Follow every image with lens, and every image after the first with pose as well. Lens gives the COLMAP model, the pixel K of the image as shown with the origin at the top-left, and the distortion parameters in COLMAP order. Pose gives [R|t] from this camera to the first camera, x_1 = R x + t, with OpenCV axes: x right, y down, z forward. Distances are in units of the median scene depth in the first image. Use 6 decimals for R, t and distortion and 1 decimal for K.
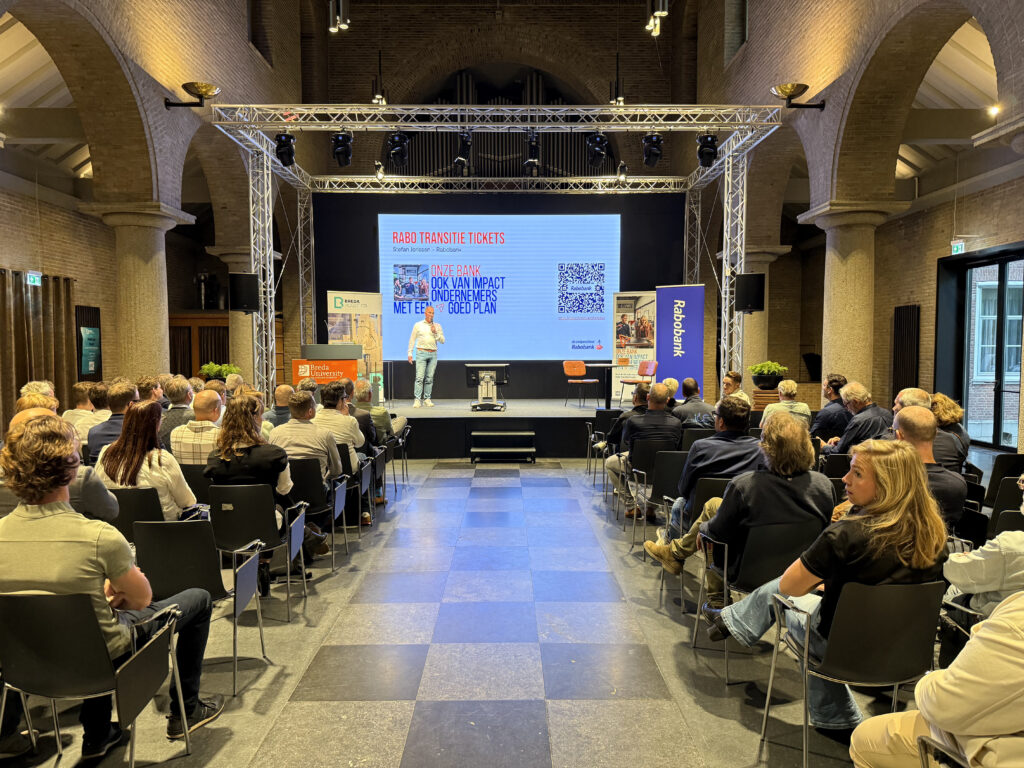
lens RADIAL K [[709.2, 0, 512.0], [0, 709.2, 384.0], [0, 0, 1]] dist [0.001155, -0.000529]
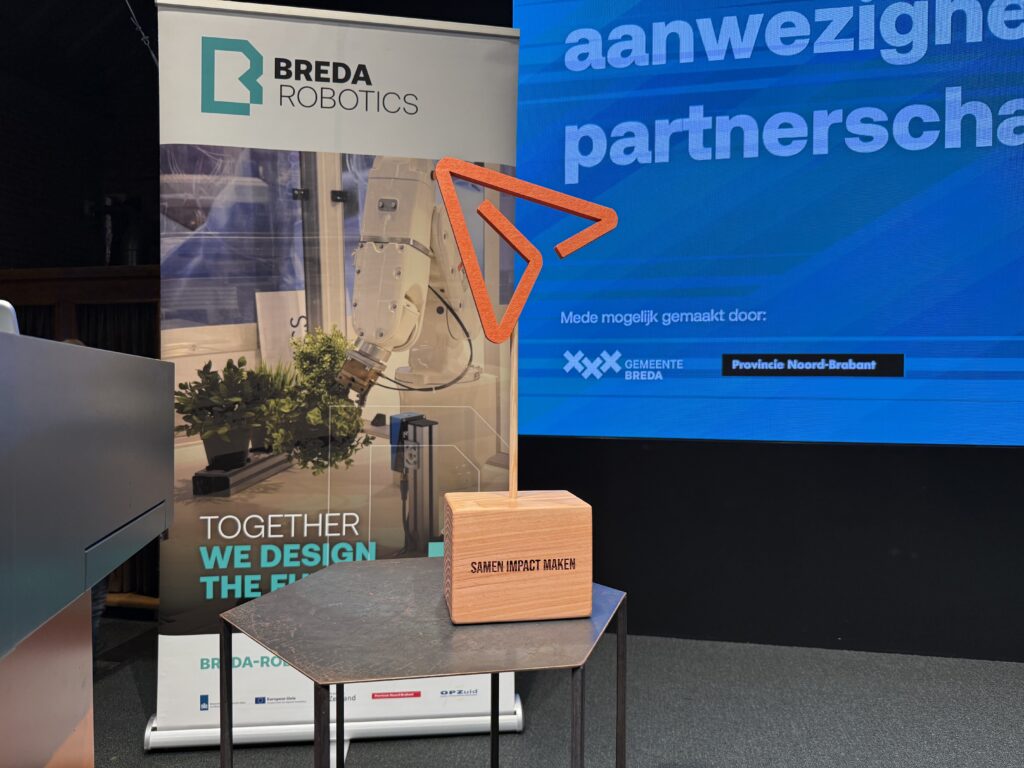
lens RADIAL K [[709.2, 0, 512.0], [0, 709.2, 384.0], [0, 0, 1]] dist [0.001155, -0.000529]
pose [[0.980783, 0.011358, -0.194773, -0.154420], [-0.016406, 0.999569, -0.024324, -0.046390], [0.194412, 0.027052, 0.980547, 0.859758]]
